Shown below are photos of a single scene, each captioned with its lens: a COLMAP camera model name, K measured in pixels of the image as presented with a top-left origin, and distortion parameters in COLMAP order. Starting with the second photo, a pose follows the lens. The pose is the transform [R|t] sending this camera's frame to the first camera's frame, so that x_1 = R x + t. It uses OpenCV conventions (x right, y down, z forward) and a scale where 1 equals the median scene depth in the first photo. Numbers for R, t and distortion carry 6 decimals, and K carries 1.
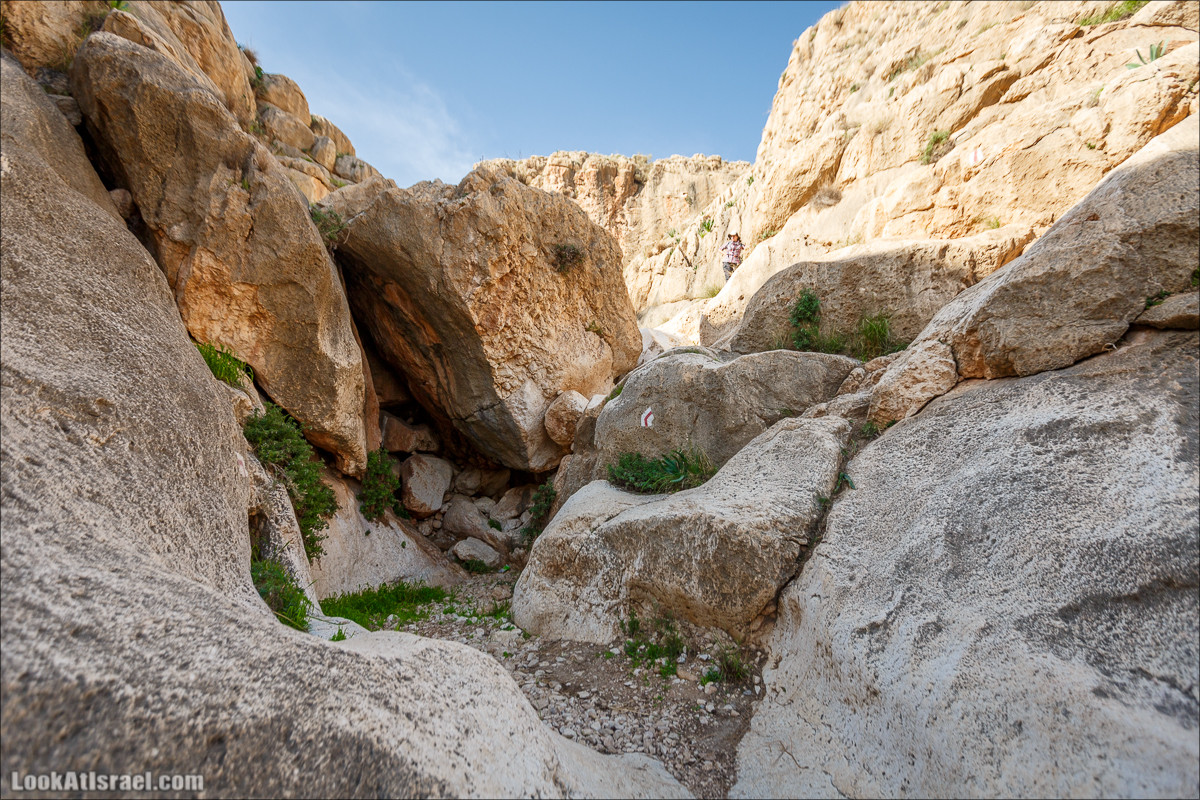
lens RADIAL K [[550.7, 0, 599.3], [0, 550.7, 393.5], [0, 0, 1]] dist [0.006942, -0.000436]
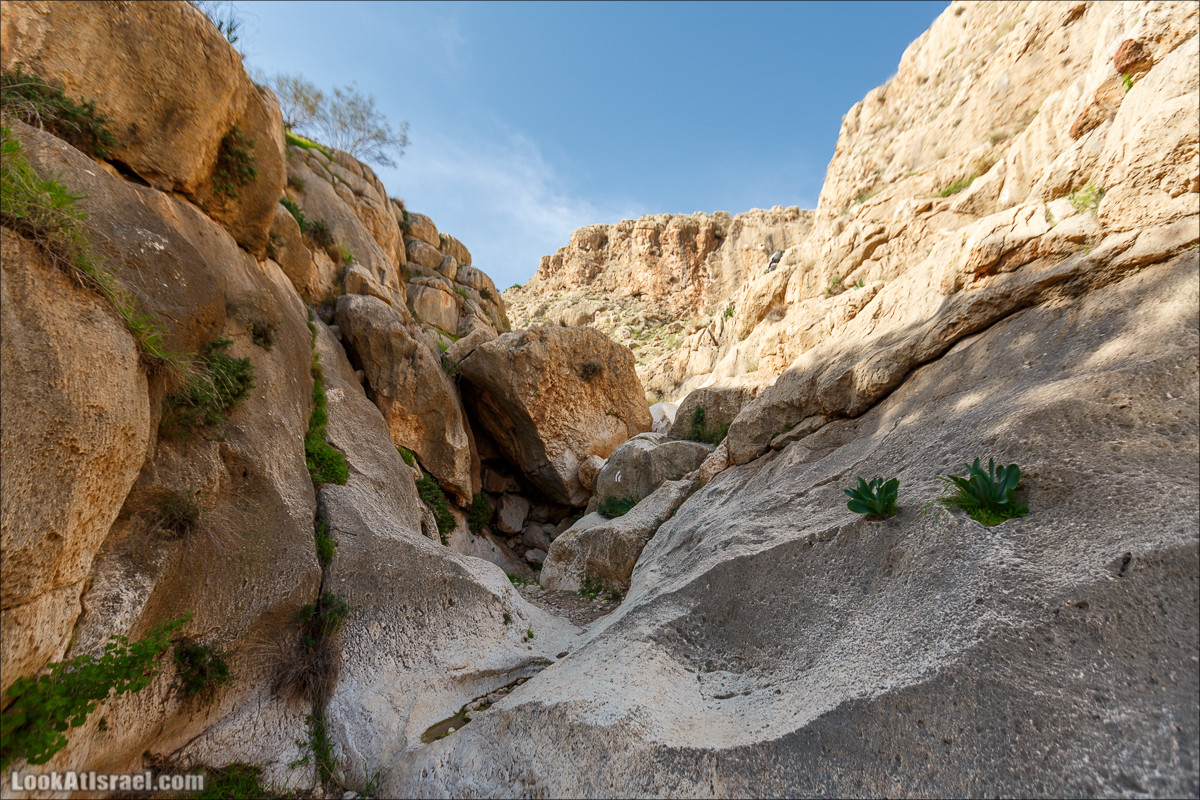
lens RADIAL K [[550.7, 0, 598.8], [0, 550.7, 404.8], [0, 0, 1]] dist [0.006942, -0.000436]
pose [[0.980108, -0.025713, -0.196791, 0.281723], [0.017346, 0.998875, -0.044128, -0.080895], [0.197704, 0.039837, 0.979452, -0.558984]]
